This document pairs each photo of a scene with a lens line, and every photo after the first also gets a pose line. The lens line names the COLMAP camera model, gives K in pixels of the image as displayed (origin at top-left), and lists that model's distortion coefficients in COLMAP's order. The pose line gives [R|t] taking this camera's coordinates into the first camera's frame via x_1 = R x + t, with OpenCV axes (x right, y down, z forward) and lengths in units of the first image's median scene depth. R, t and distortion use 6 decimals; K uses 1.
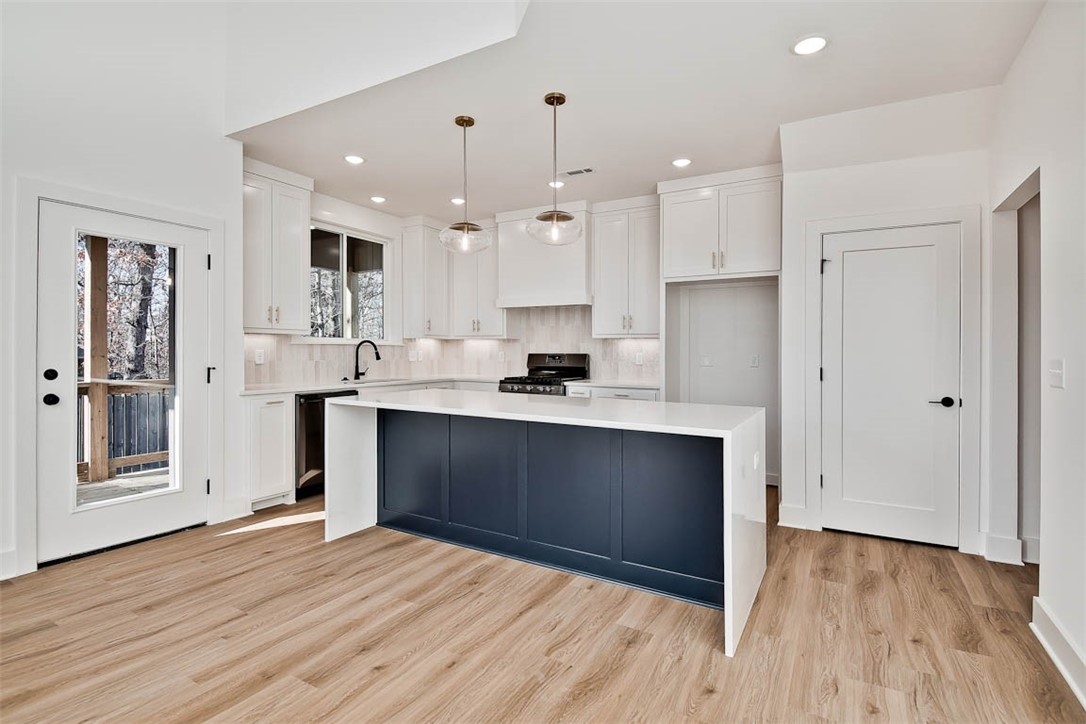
lens RADIAL K [[526.2, 0, 543.8], [0, 526.2, 355.2], [0, 0, 1]] dist [0.000155, -0.000882]
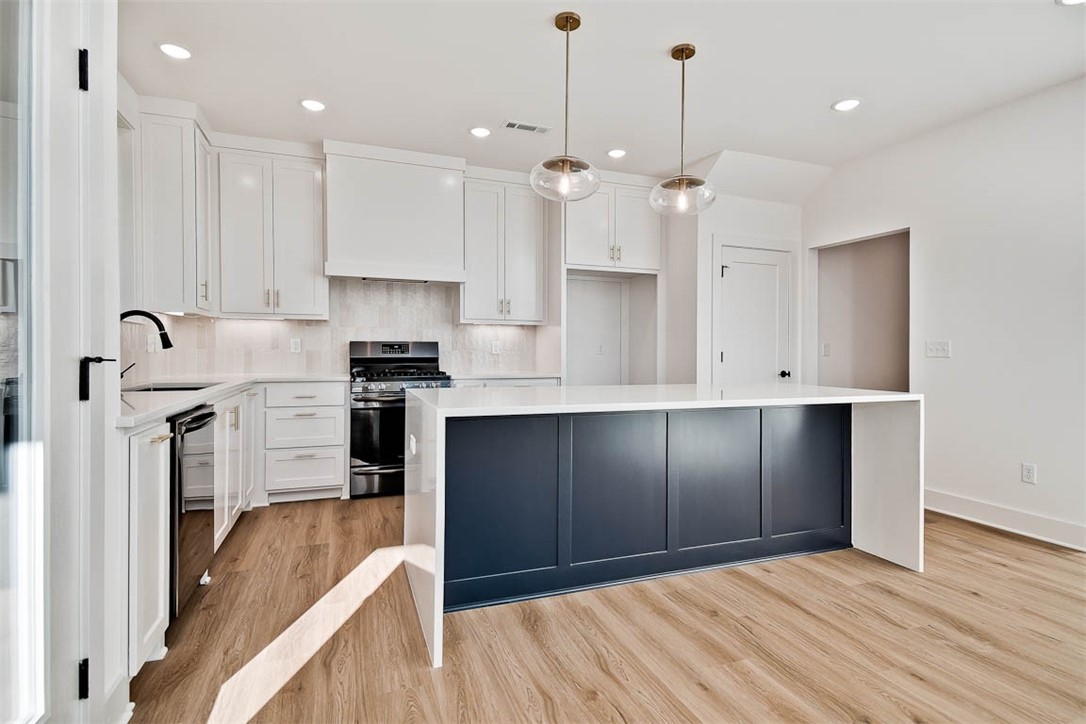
lens RADIAL K [[534.2, 0, 540.9], [0, 534.2, 356.1], [0, 0, 1]] dist [-0.004381, -0.002617]
pose [[0.639970, -0.009457, 0.768342, -0.839071], [0.004319, 0.999953, 0.008710, 0.023688], [-0.768388, -0.002256, 0.639980, 0.607013]]
